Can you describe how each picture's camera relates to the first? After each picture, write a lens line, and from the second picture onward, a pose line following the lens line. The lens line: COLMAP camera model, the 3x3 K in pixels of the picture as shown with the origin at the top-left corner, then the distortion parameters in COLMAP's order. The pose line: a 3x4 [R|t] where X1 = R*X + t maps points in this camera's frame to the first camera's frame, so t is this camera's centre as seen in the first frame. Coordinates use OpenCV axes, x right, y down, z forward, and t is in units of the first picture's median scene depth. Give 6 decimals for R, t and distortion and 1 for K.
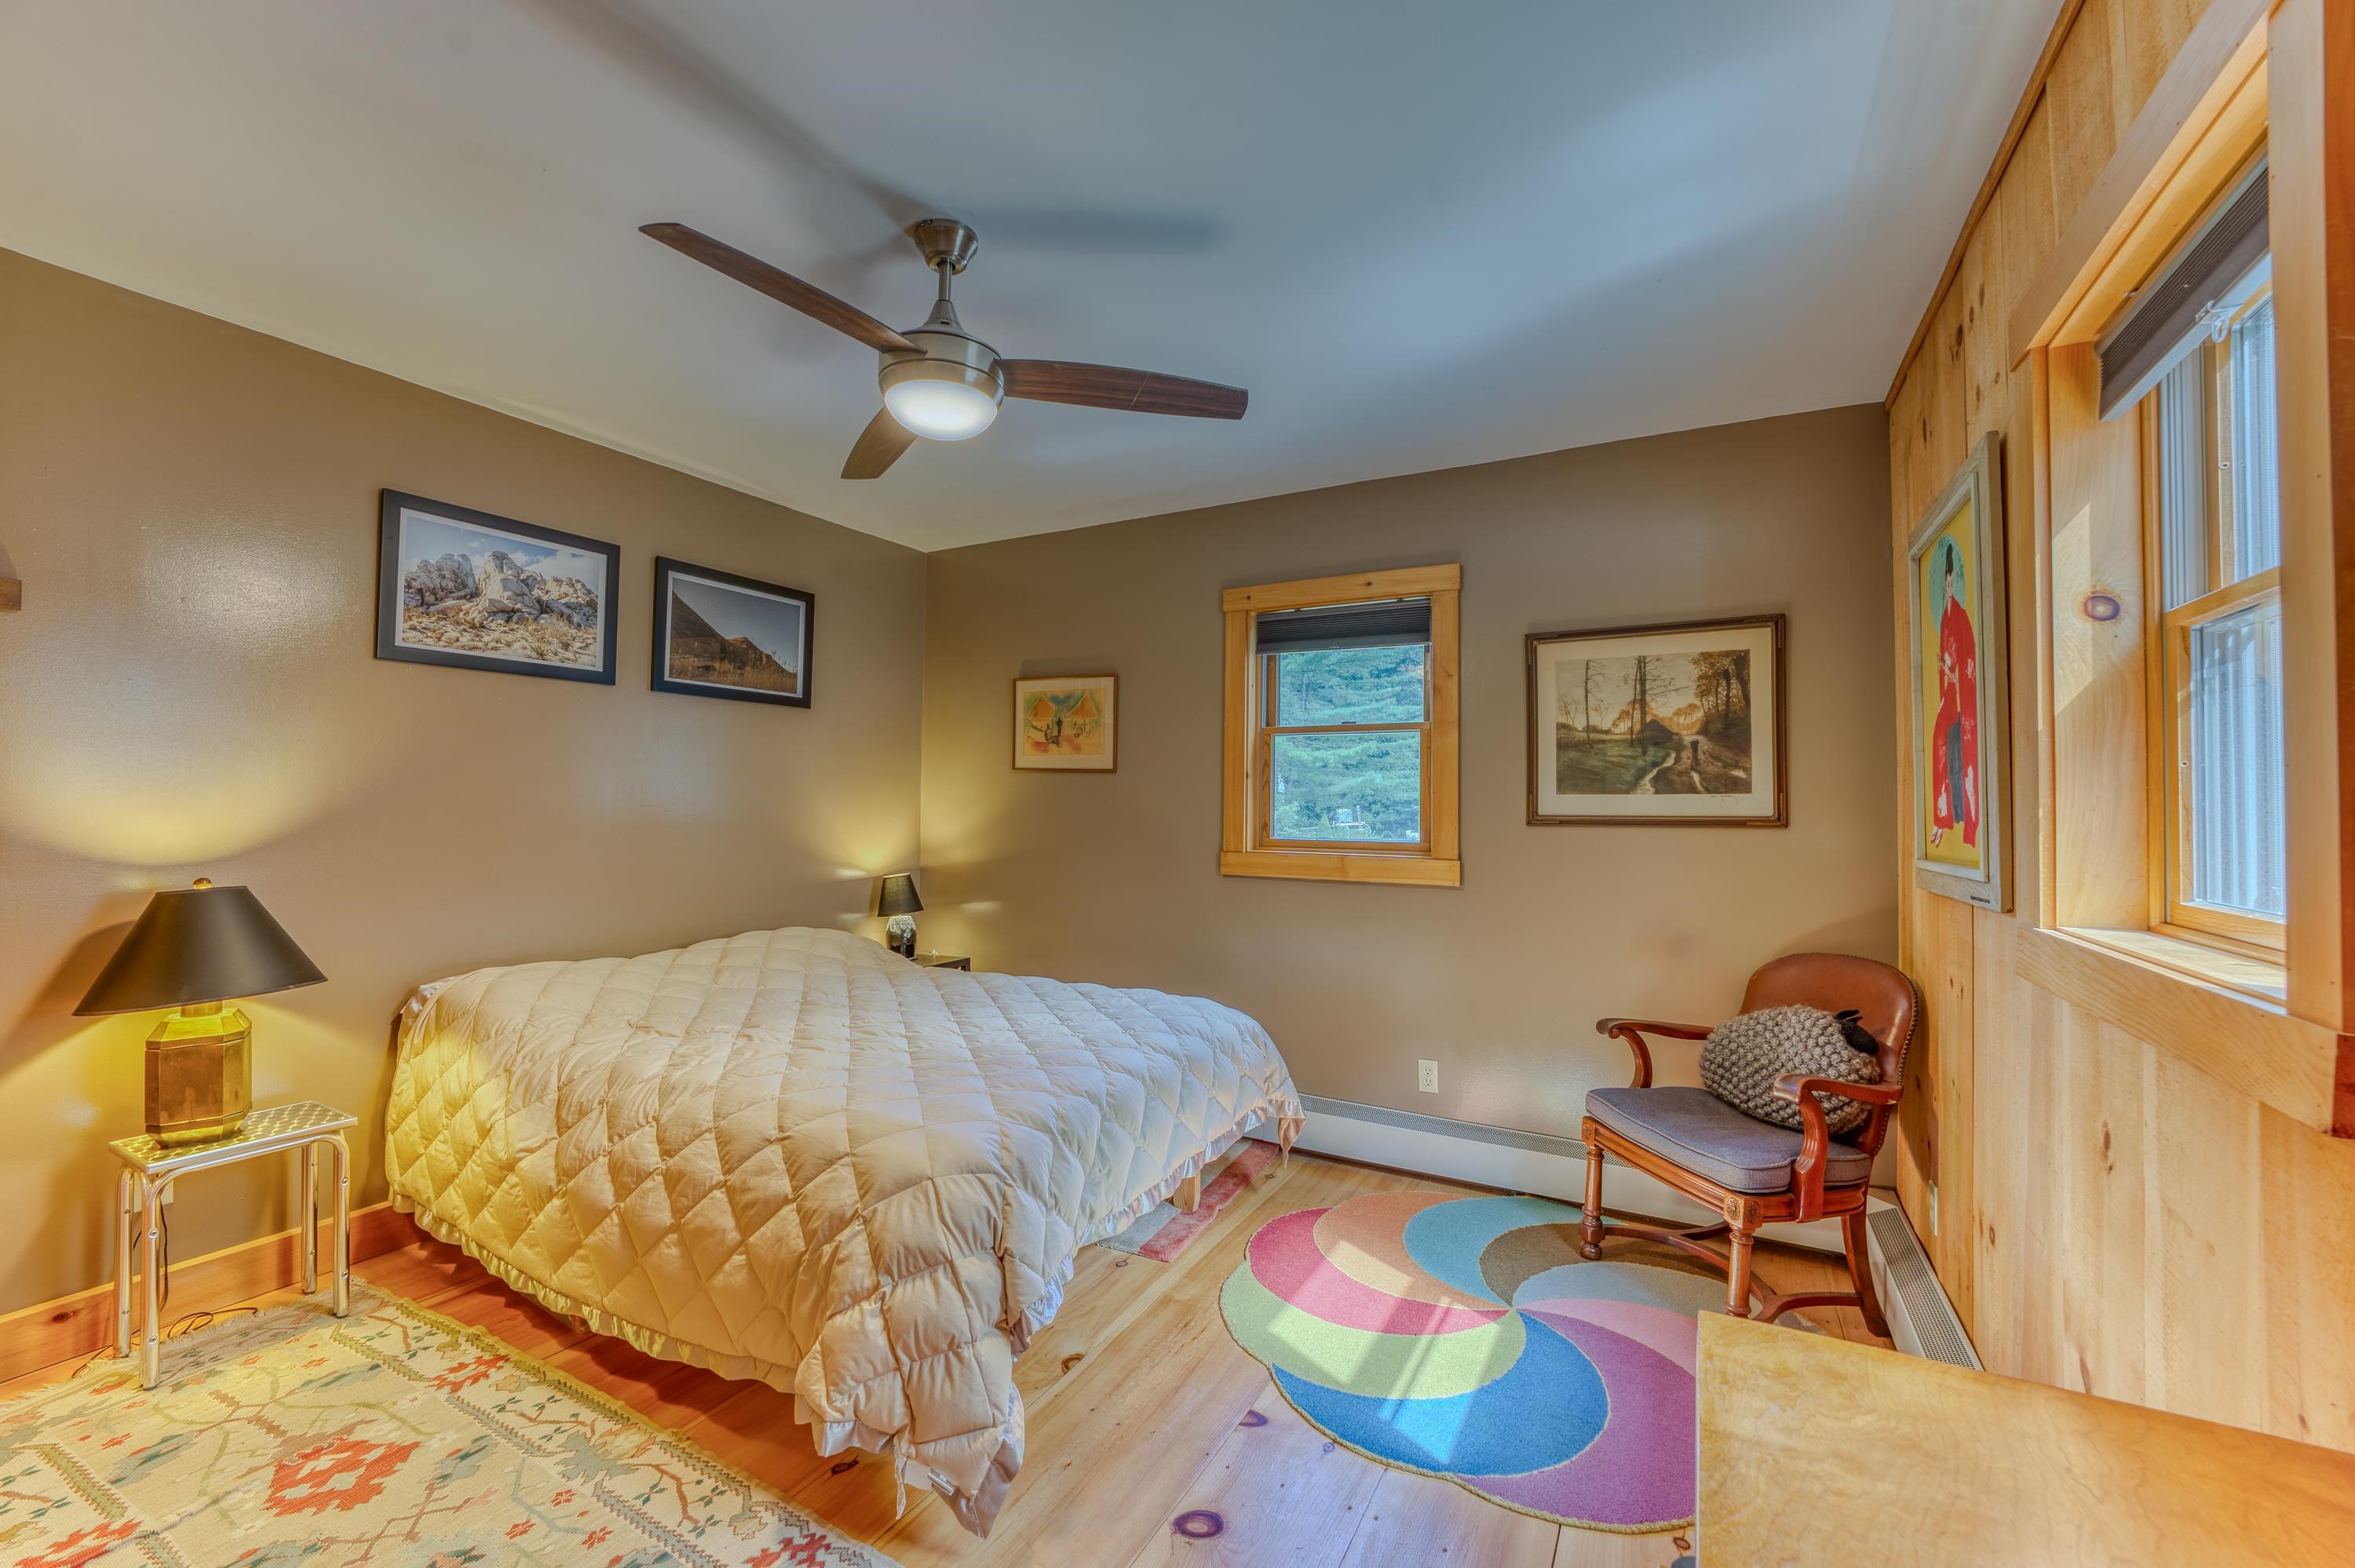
lens RADIAL K [[942.7, 0, 1172.9], [0, 942.7, 782.5], [0, 0, 1]] dist [-0.024656, 0.002090]
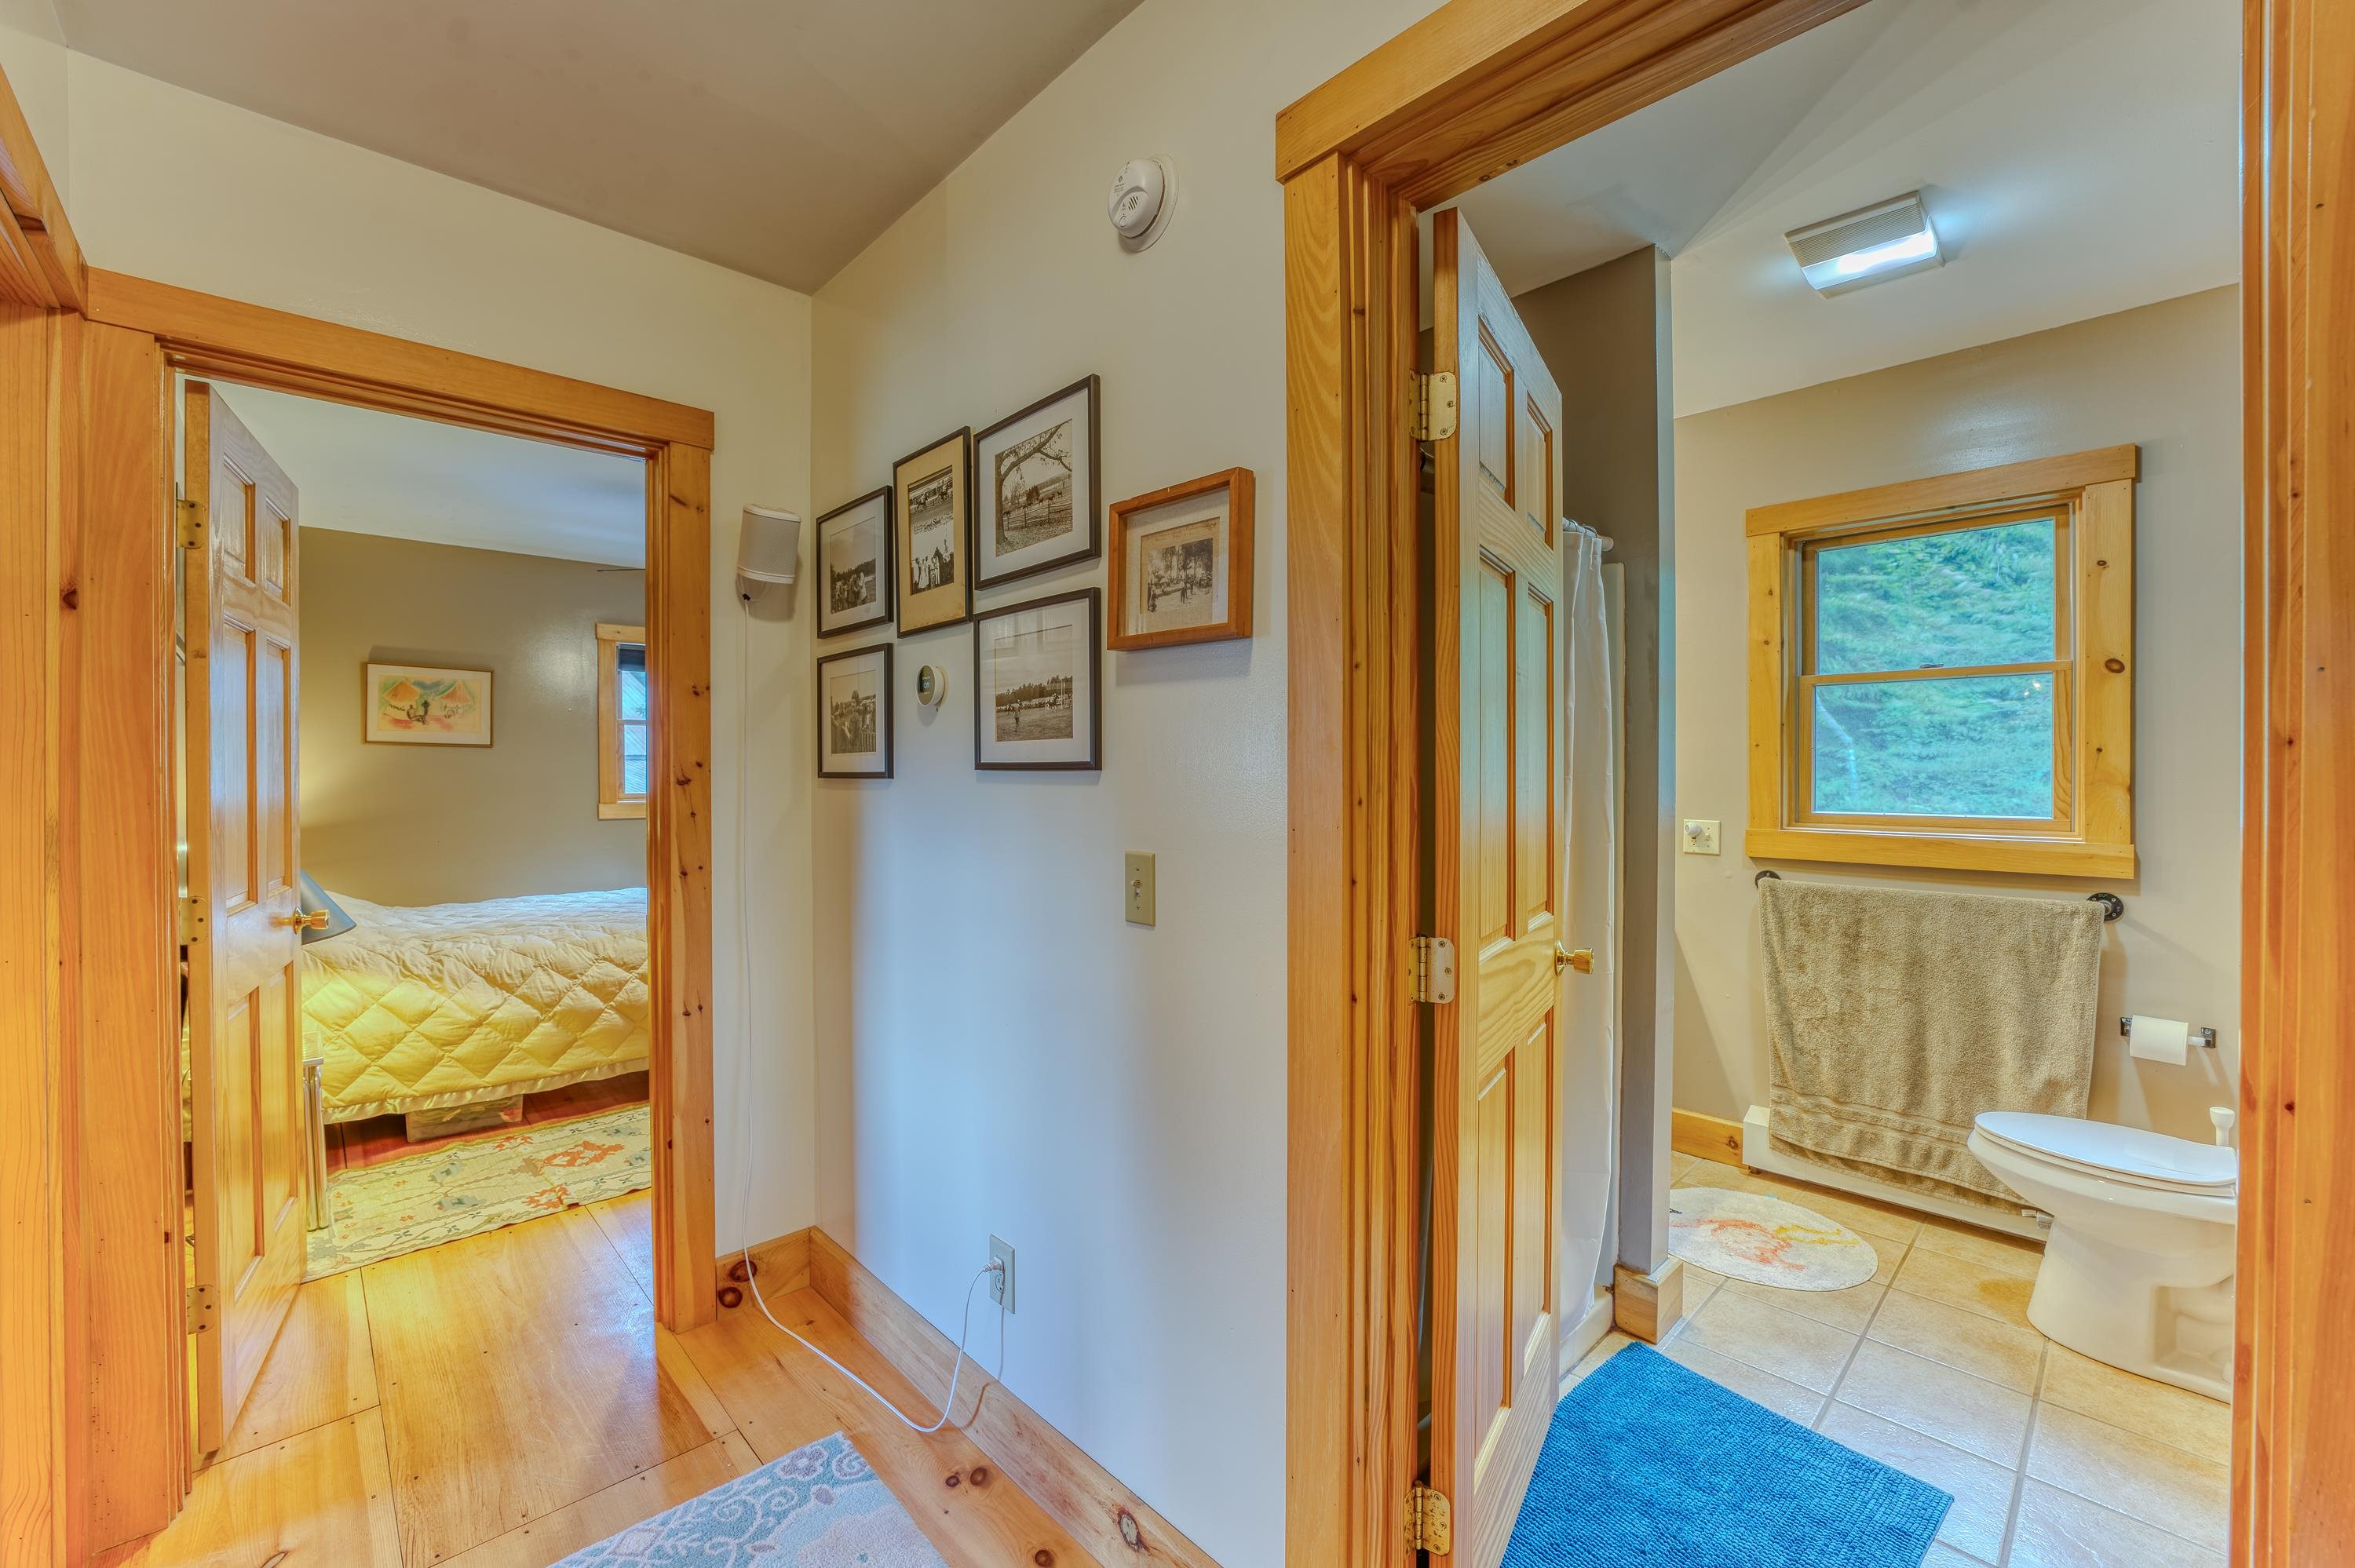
lens RADIAL K [[942.7, 0, 1172.1], [0, 942.7, 770.7], [0, 0, 1]] dist [-0.024656, 0.002090]
pose [[0.317391, -0.010632, 0.948235, -1.301147], [-0.012681, 0.999800, 0.015455, -0.013938], [-0.948210, -0.016930, 0.317193, -0.366382]]
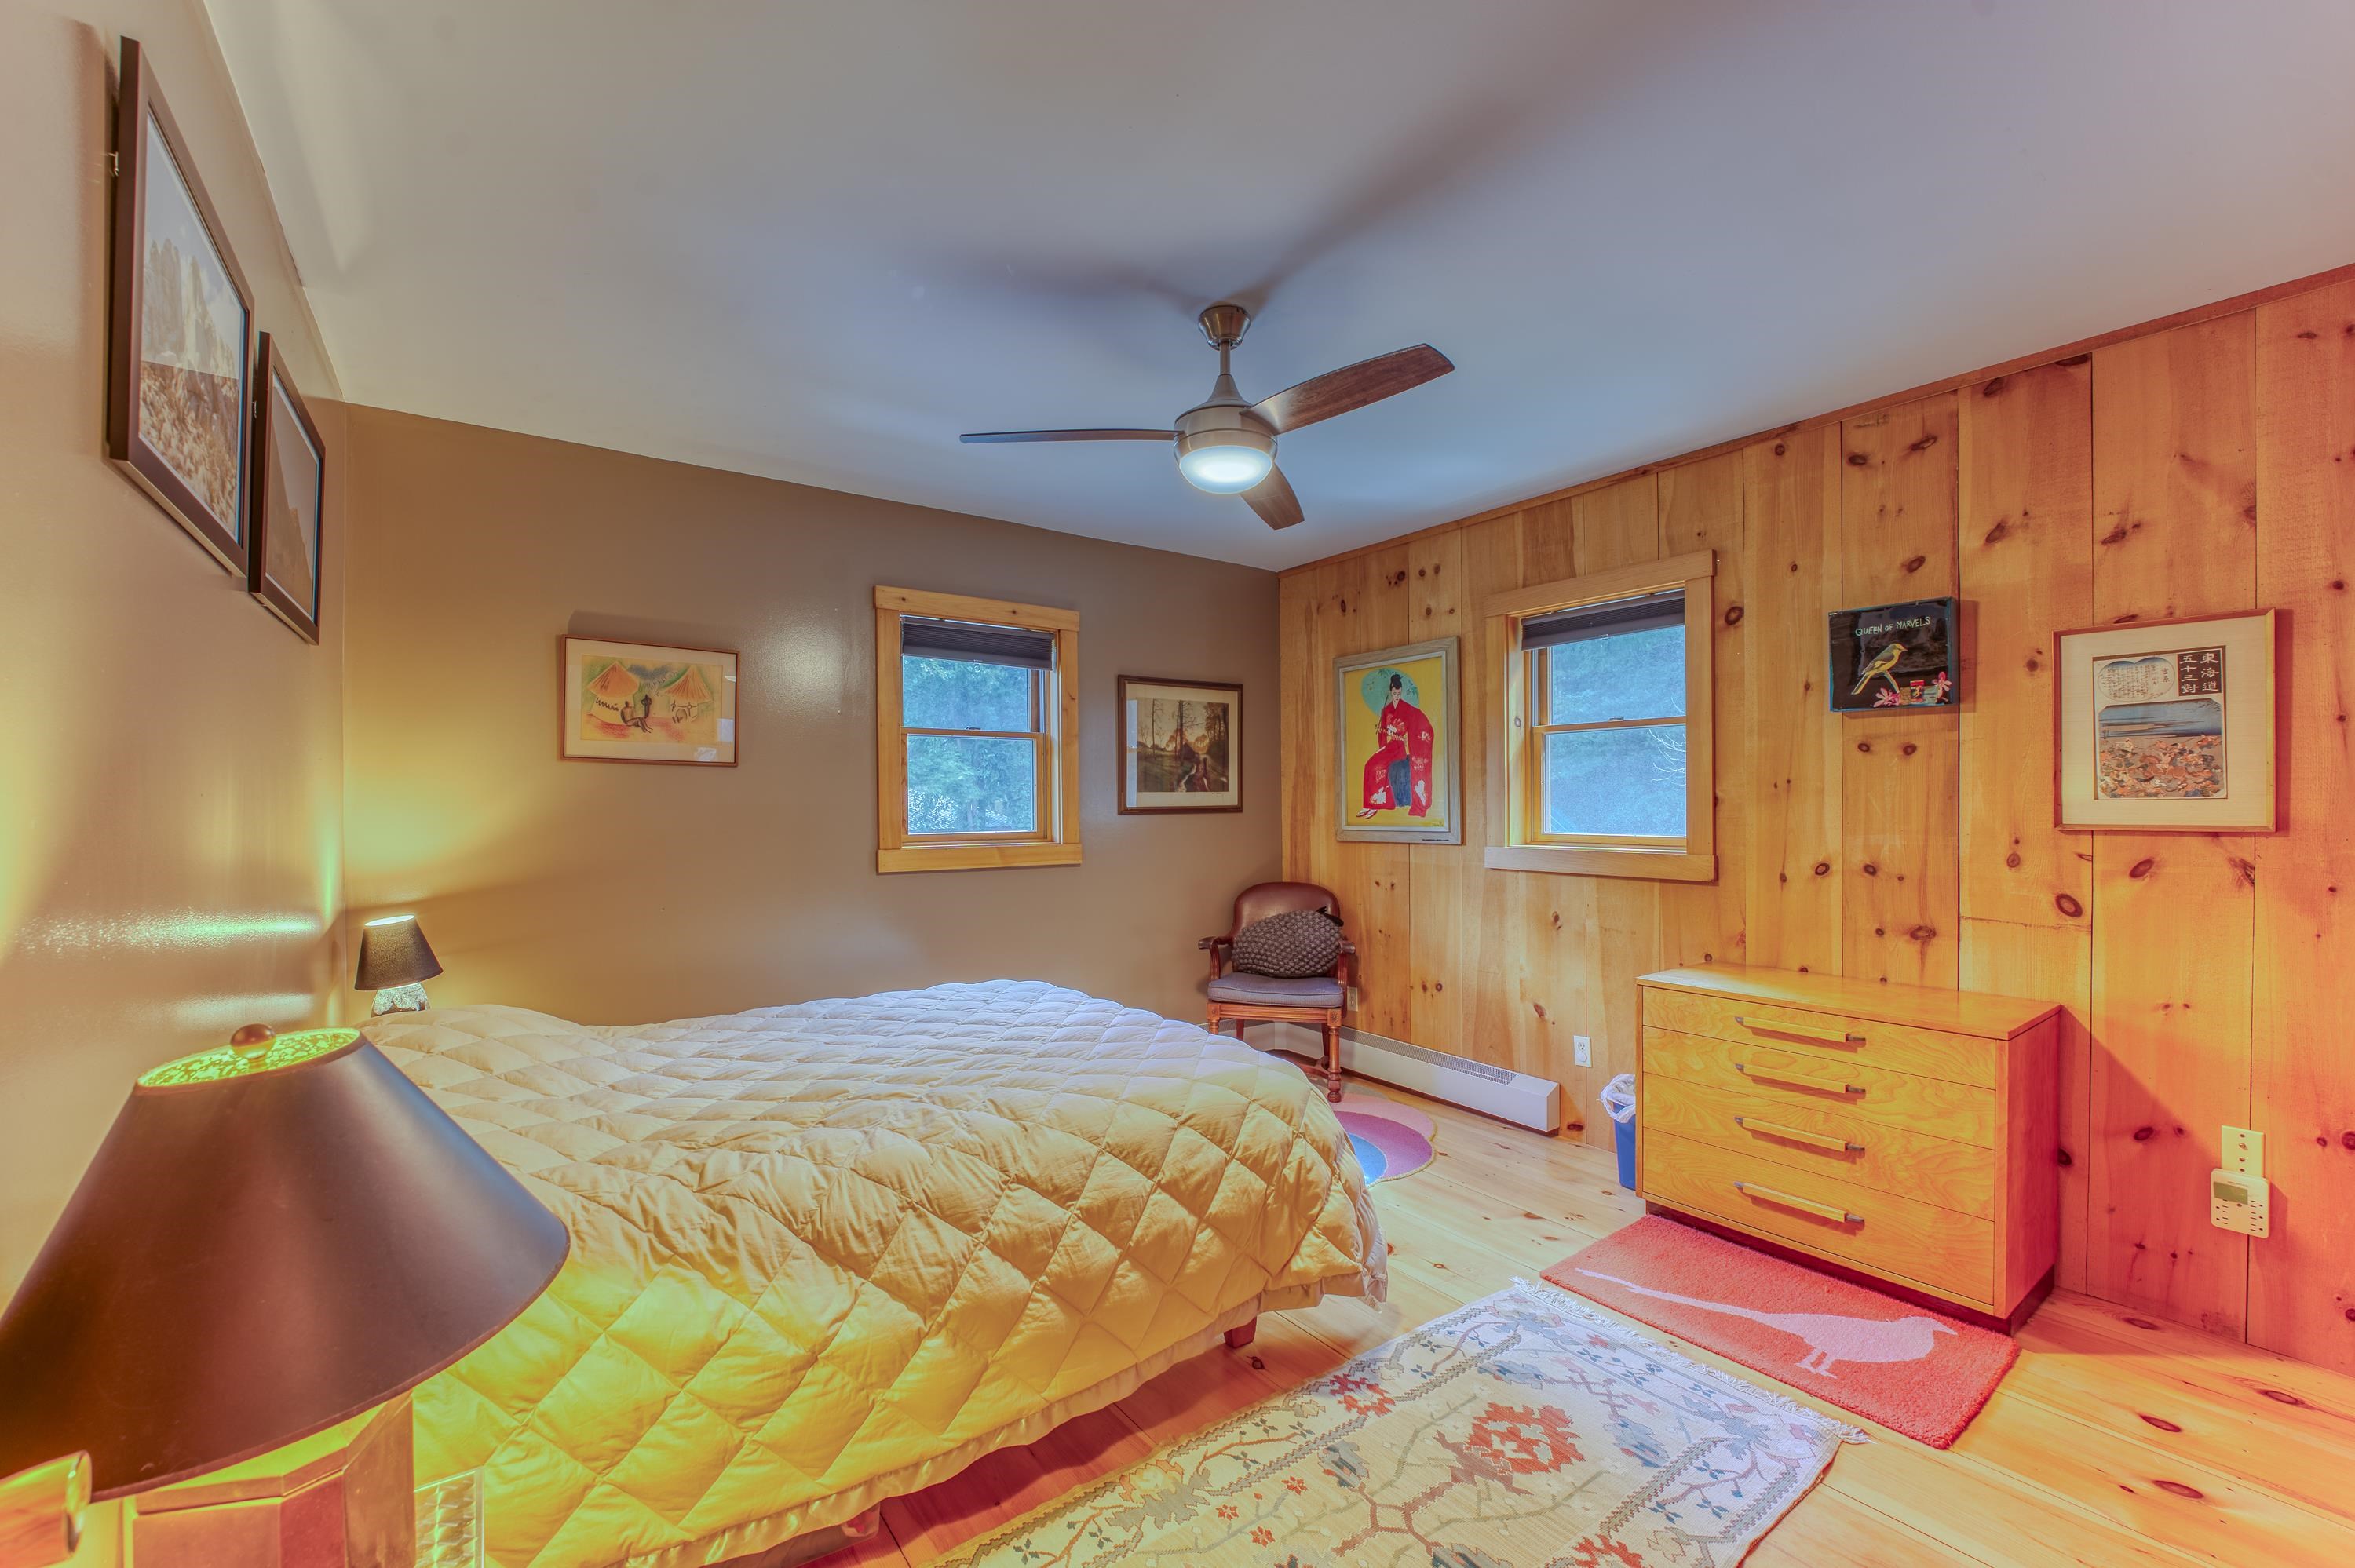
lens RADIAL K [[942.7, 0, 1191.4], [0, 942.7, 797.7], [0, 0, 1]] dist [-0.024656, 0.002090]
pose [[0.421445, -0.006430, 0.906831, -0.892309], [-0.014293, 0.999804, 0.013731, 0.000217], [-0.906742, -0.018748, 0.421270, 0.357393]]
